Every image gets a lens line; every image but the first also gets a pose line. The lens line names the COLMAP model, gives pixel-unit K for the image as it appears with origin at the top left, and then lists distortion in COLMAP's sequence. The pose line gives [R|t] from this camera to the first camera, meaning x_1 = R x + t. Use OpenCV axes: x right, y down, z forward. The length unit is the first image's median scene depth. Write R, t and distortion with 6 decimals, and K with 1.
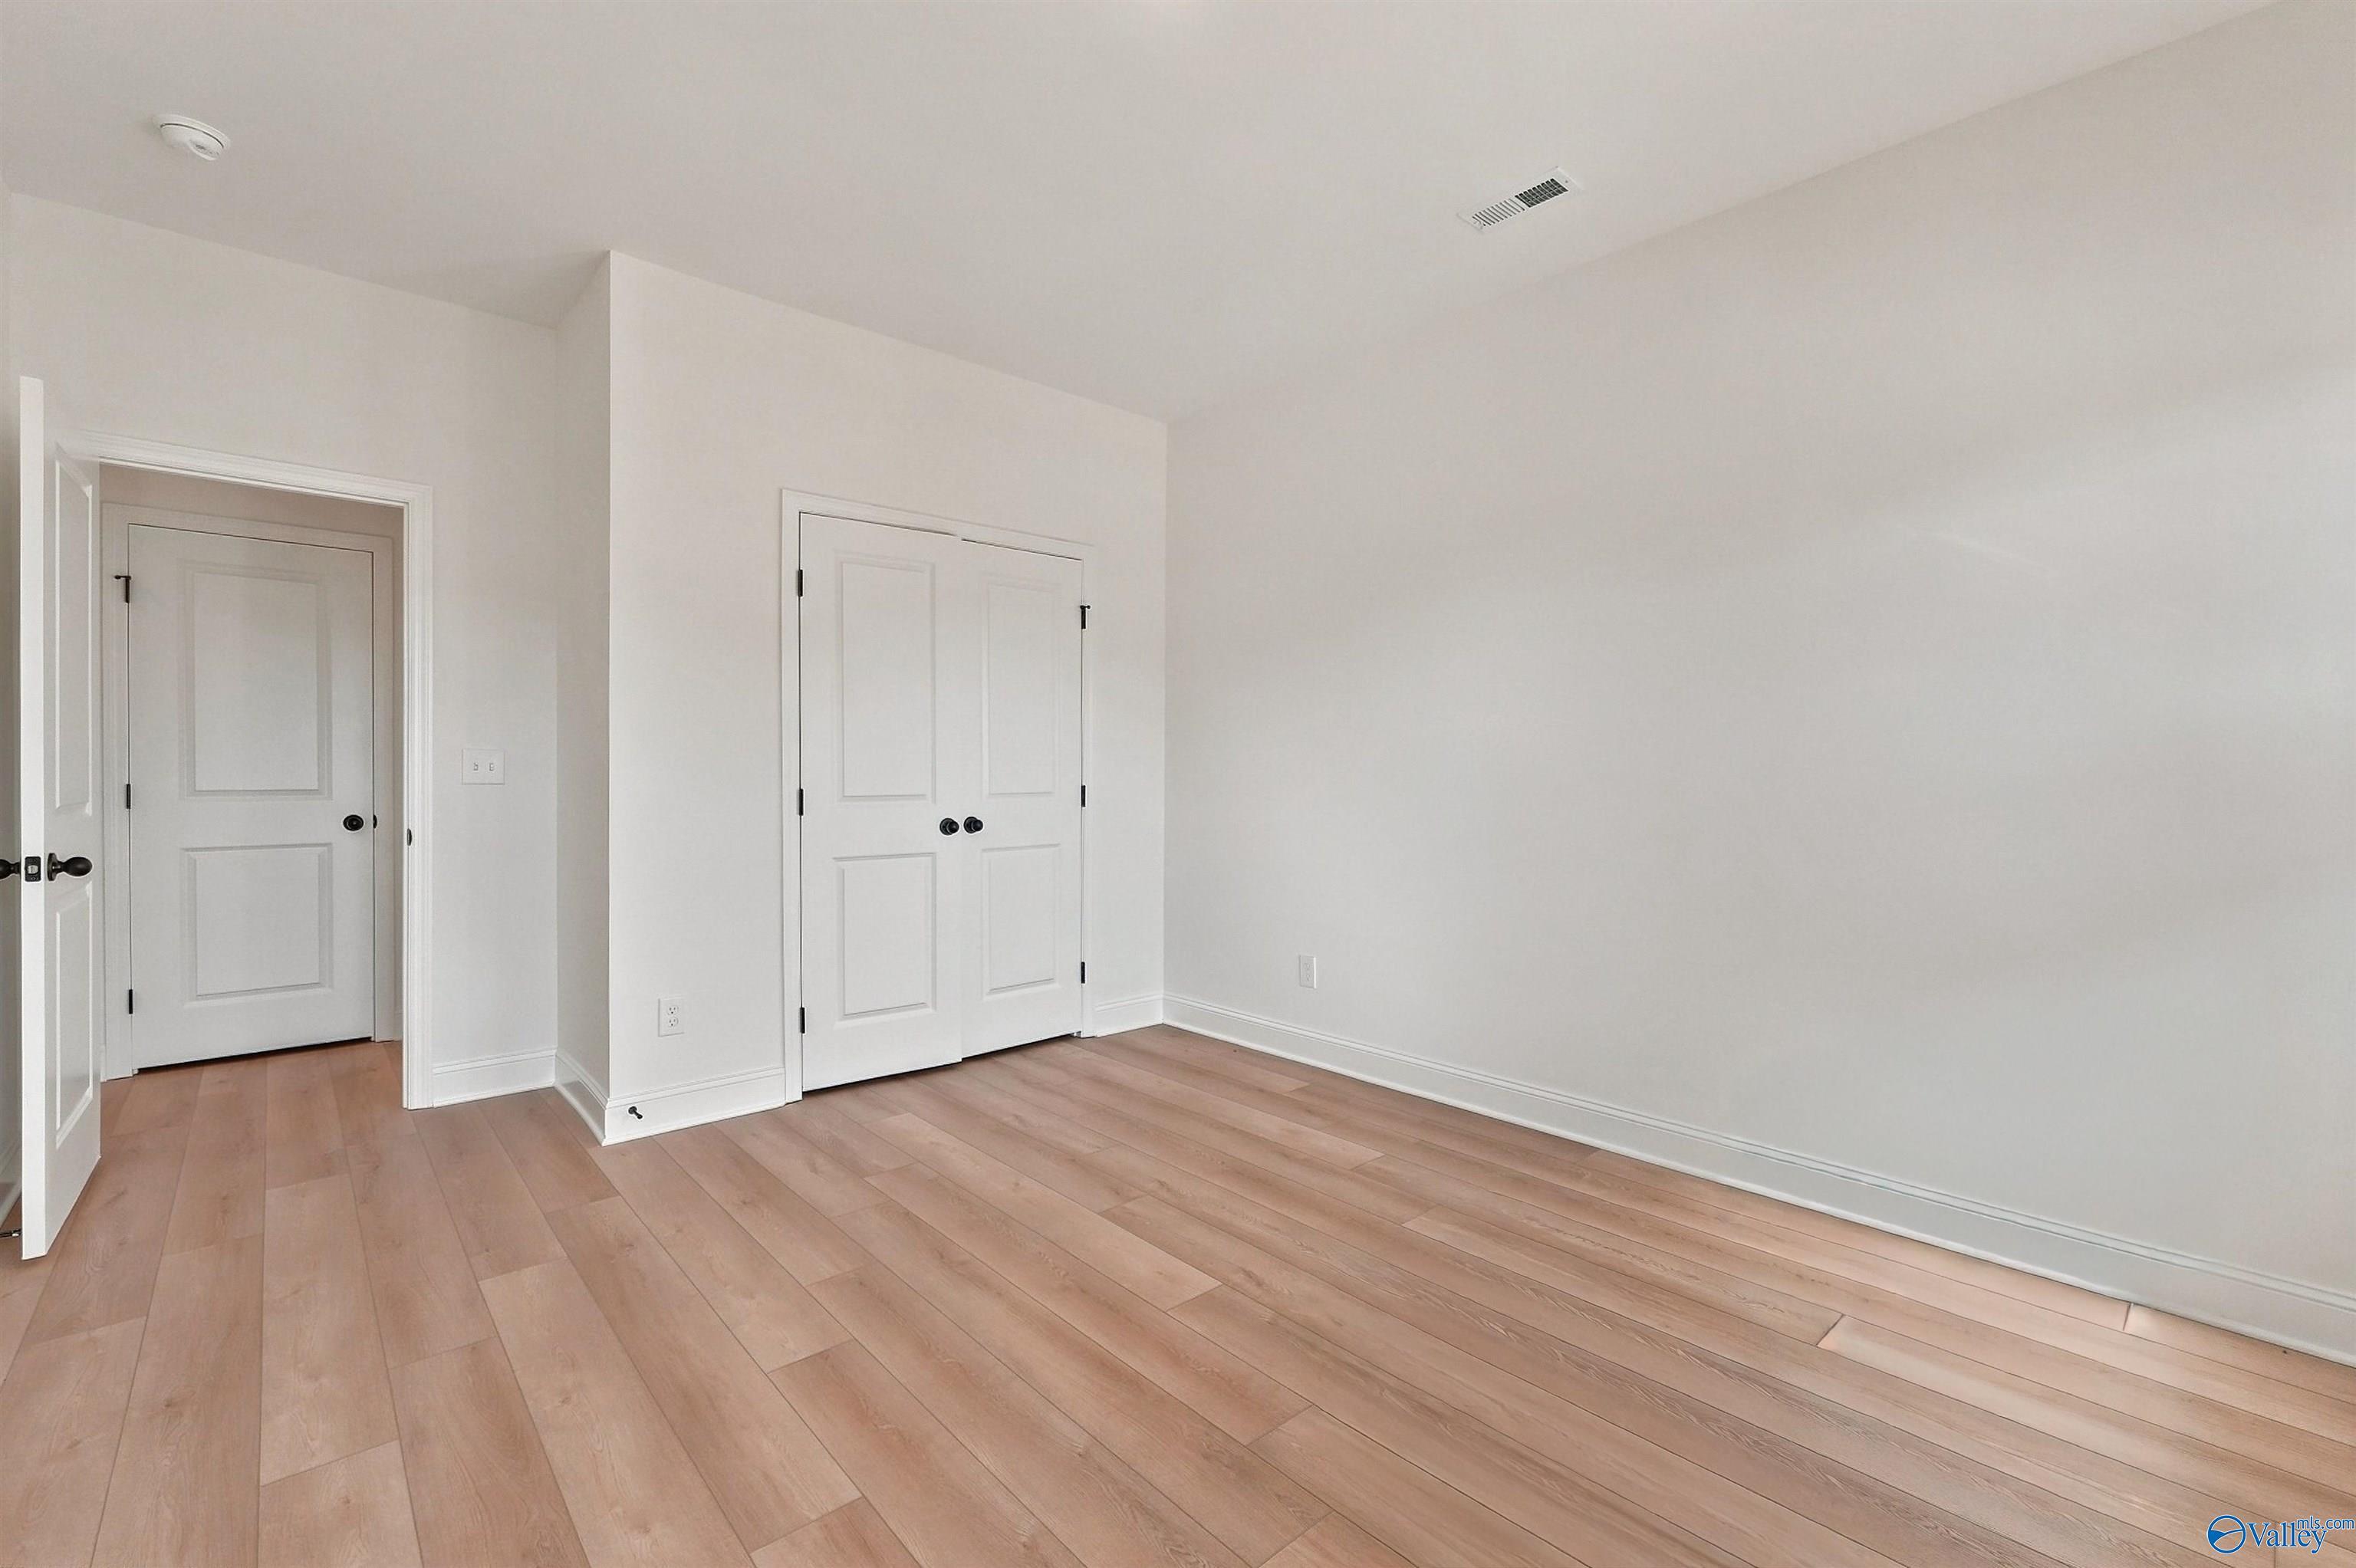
lens RADIAL K [[981.5, 0, 1175.8], [0, 981.5, 768.8], [0, 0, 1]] dist [-0.002569, -0.000751]
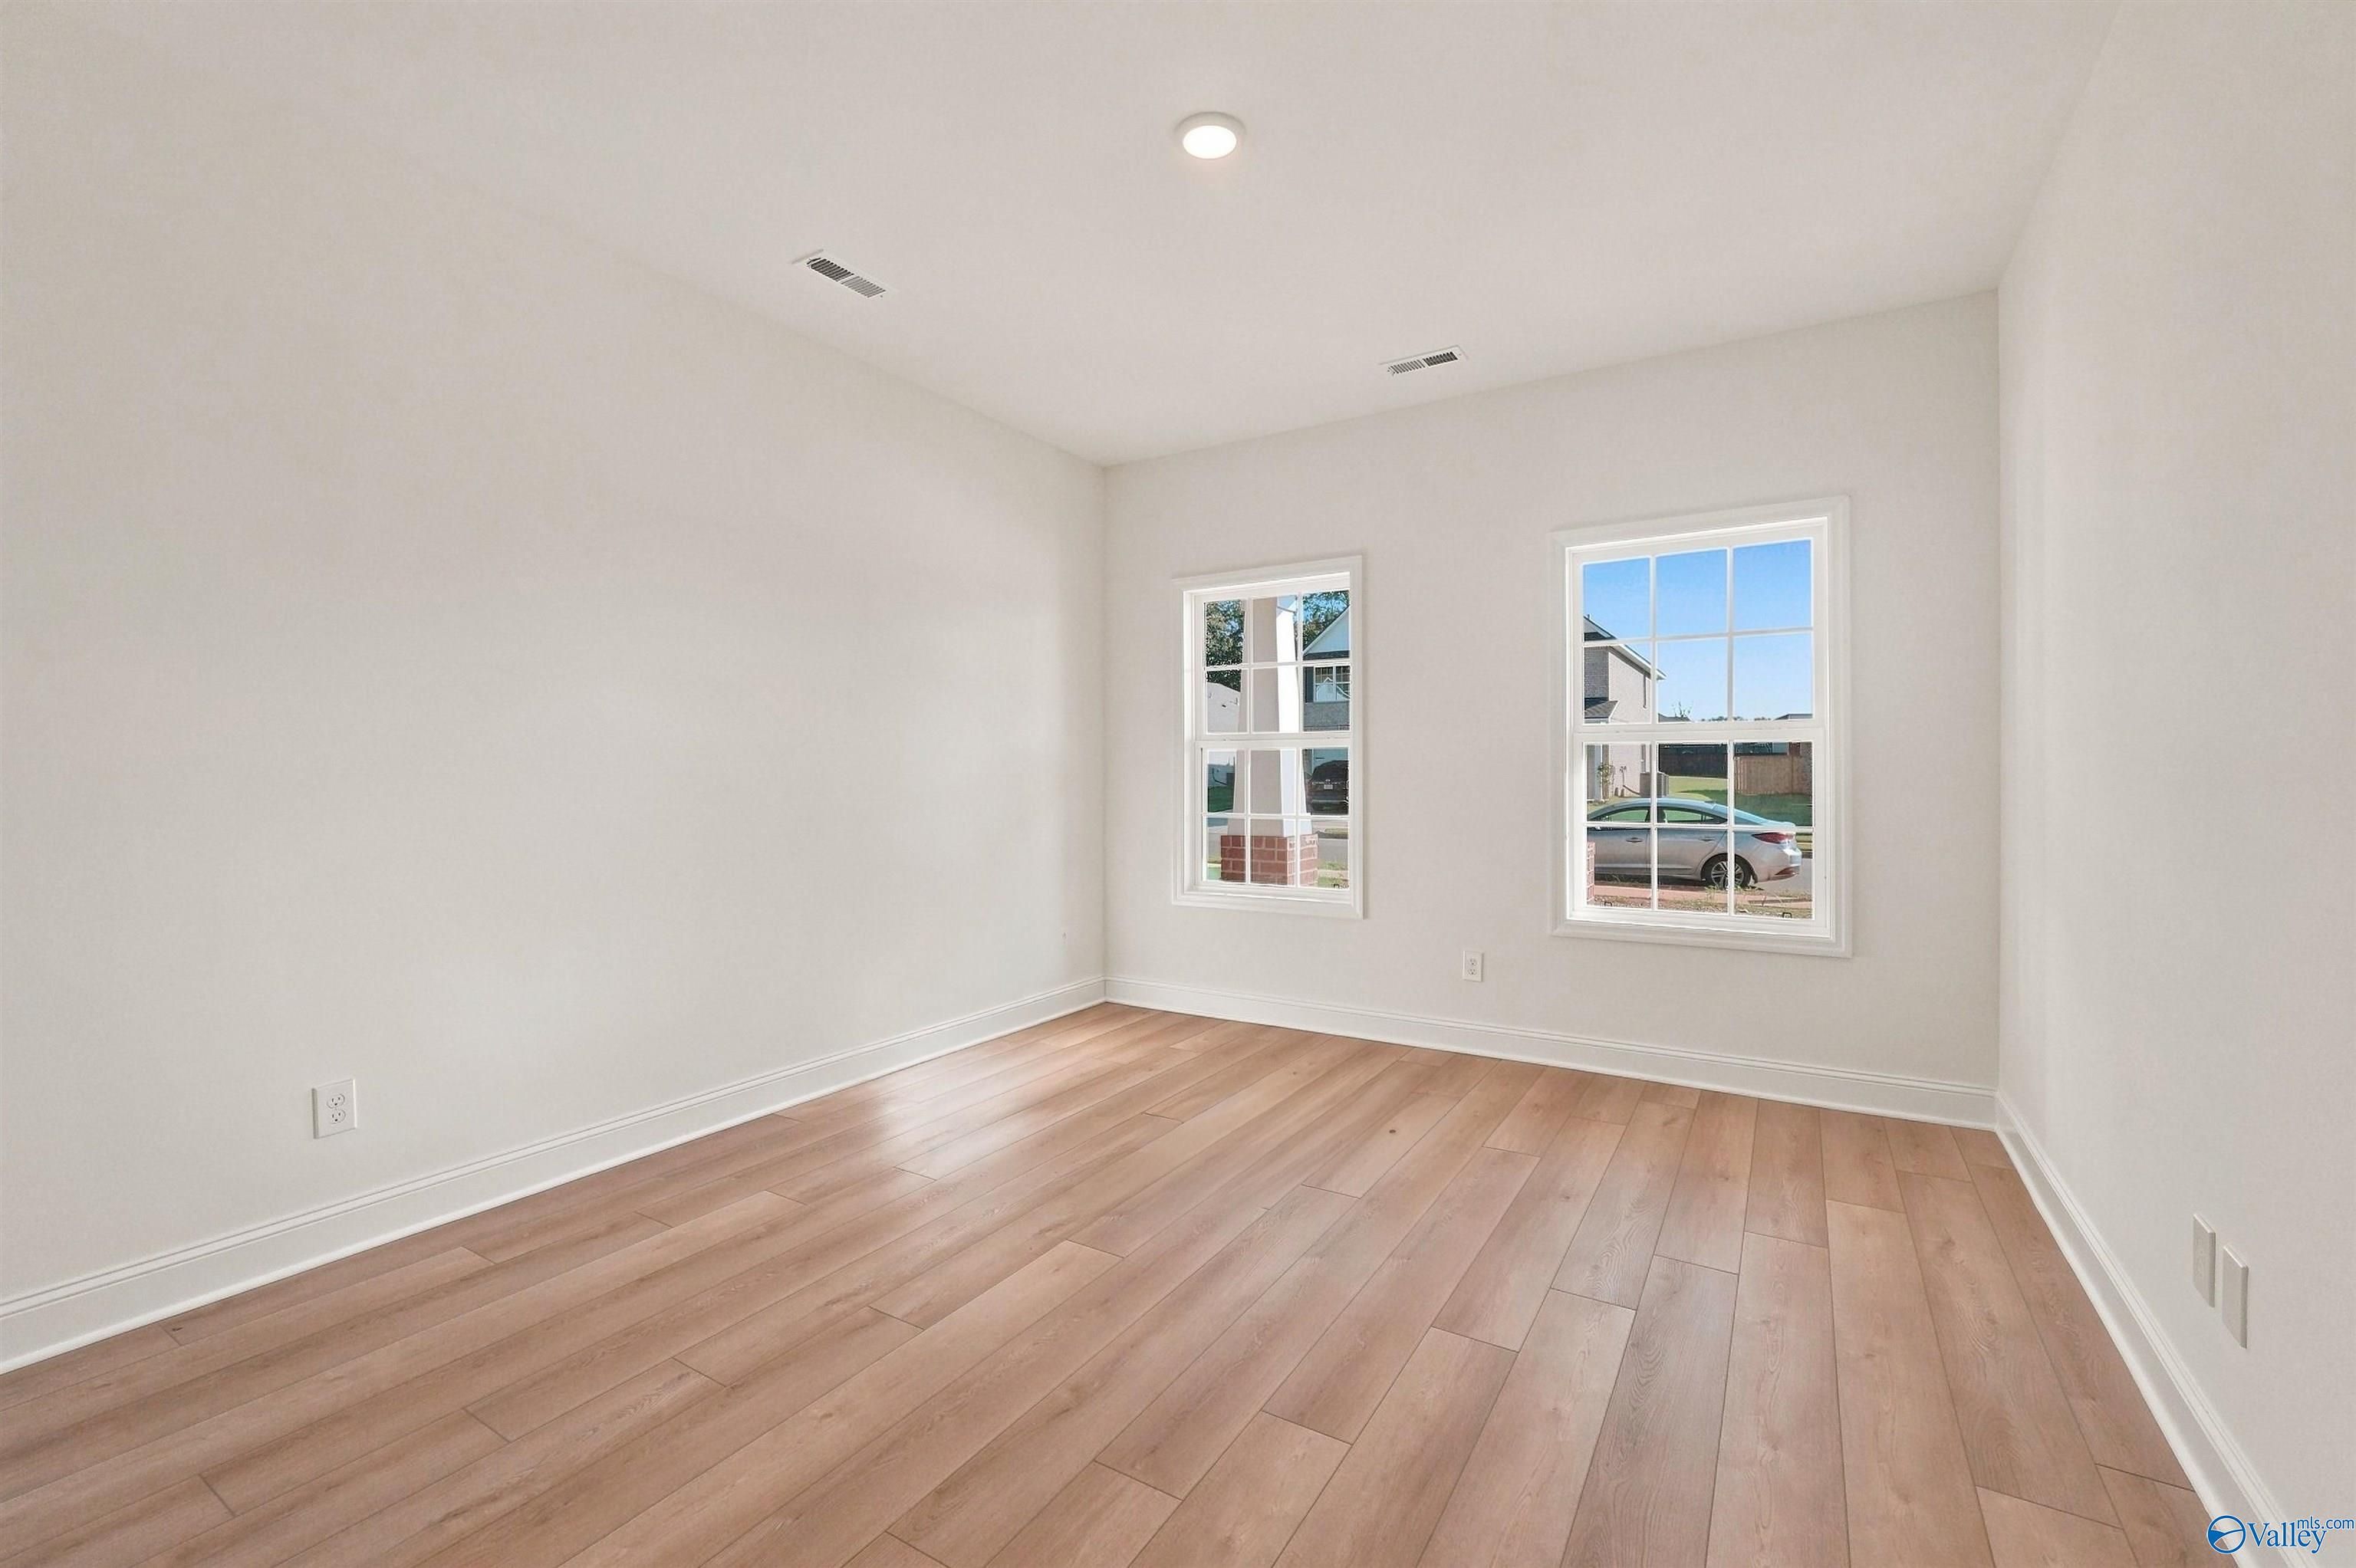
lens RADIAL K [[981.5, 0, 1175.8], [0, 981.5, 768.8], [0, 0, 1]] dist [-0.002569, -0.000751]
pose [[-0.261788, 0.000396, 0.965125, -0.818205], [0.004367, 0.999990, 0.000775, -0.001713], [-0.965116, 0.004418, -0.261787, 0.914234]]
